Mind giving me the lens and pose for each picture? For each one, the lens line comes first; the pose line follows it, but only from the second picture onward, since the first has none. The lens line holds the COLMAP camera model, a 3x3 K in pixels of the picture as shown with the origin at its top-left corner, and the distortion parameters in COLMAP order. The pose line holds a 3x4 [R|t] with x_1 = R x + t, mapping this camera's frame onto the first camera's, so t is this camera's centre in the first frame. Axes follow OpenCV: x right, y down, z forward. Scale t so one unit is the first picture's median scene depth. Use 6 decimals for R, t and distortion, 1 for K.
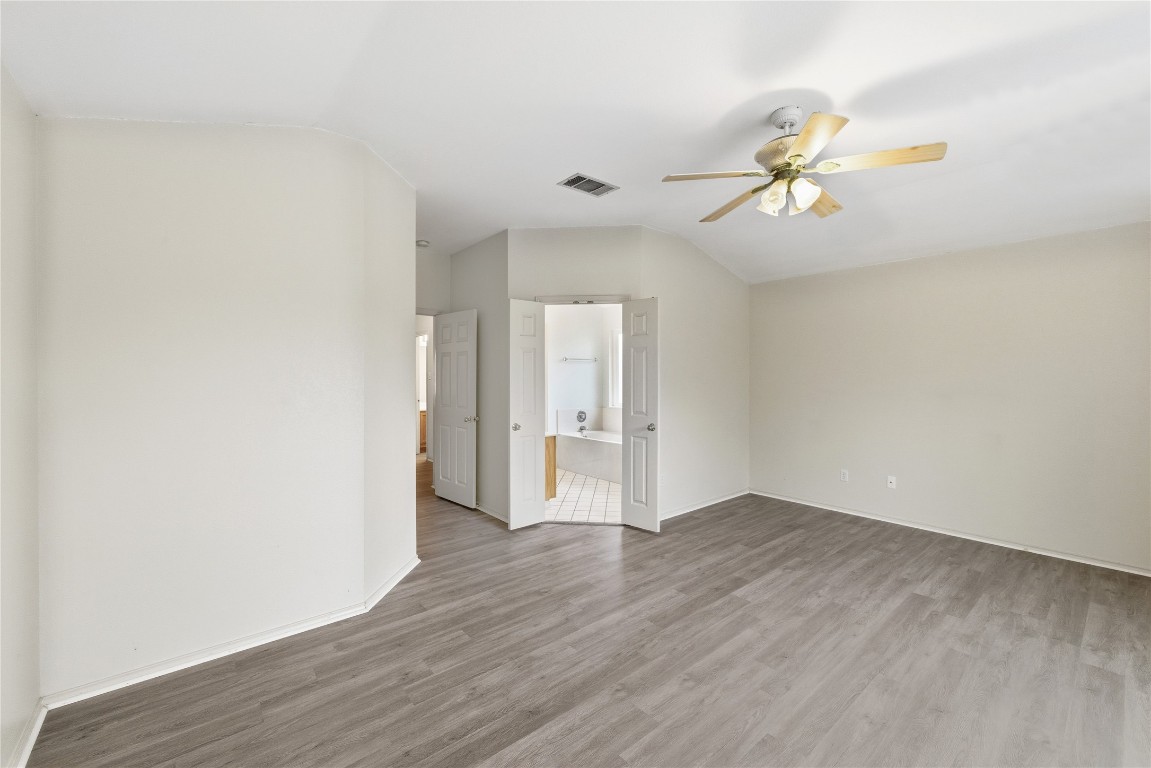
lens RADIAL K [[461.2, 0, 579.1], [0, 461.2, 378.9], [0, 0, 1]] dist [-0.000710, -0.000080]
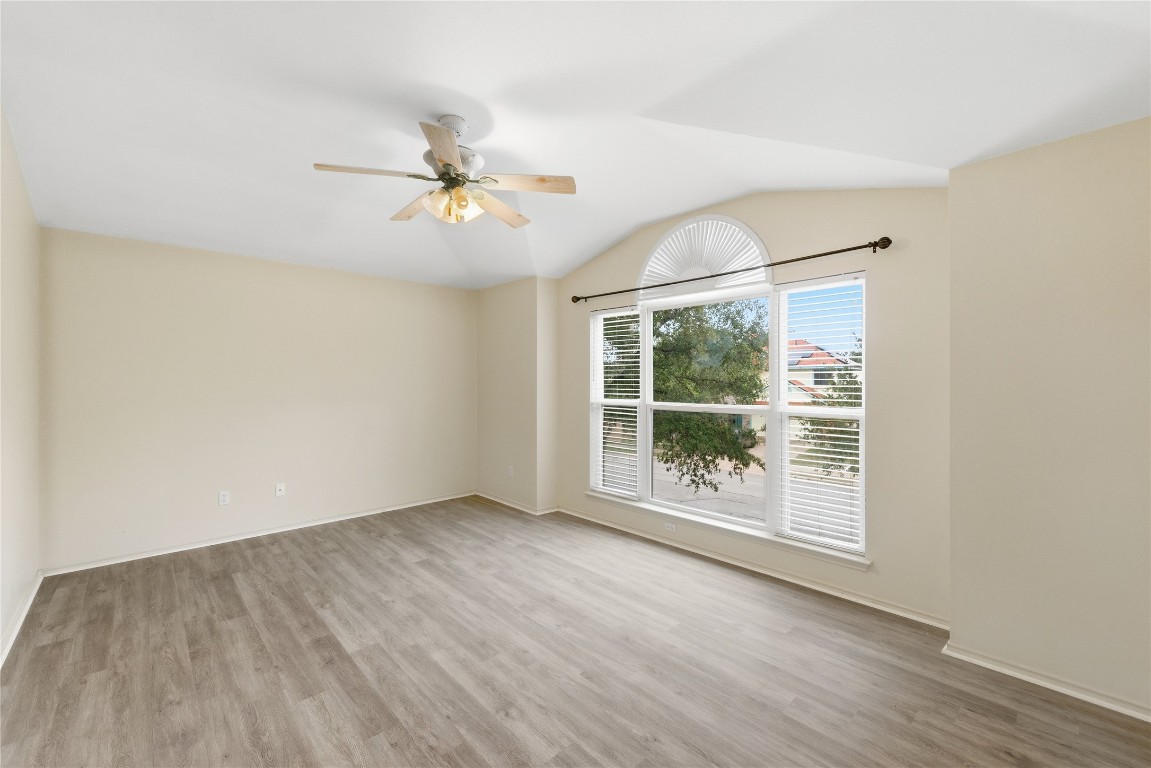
lens RADIAL K [[461.2, 0, 579.7], [0, 461.2, 383.2], [0, 0, 1]] dist [-0.000710, -0.000080]
pose [[-0.052968, -0.007628, 0.998567, -0.481287], [0.007236, 0.999942, 0.008022, -0.003686], [-0.998570, 0.007650, -0.052910, 0.639700]]
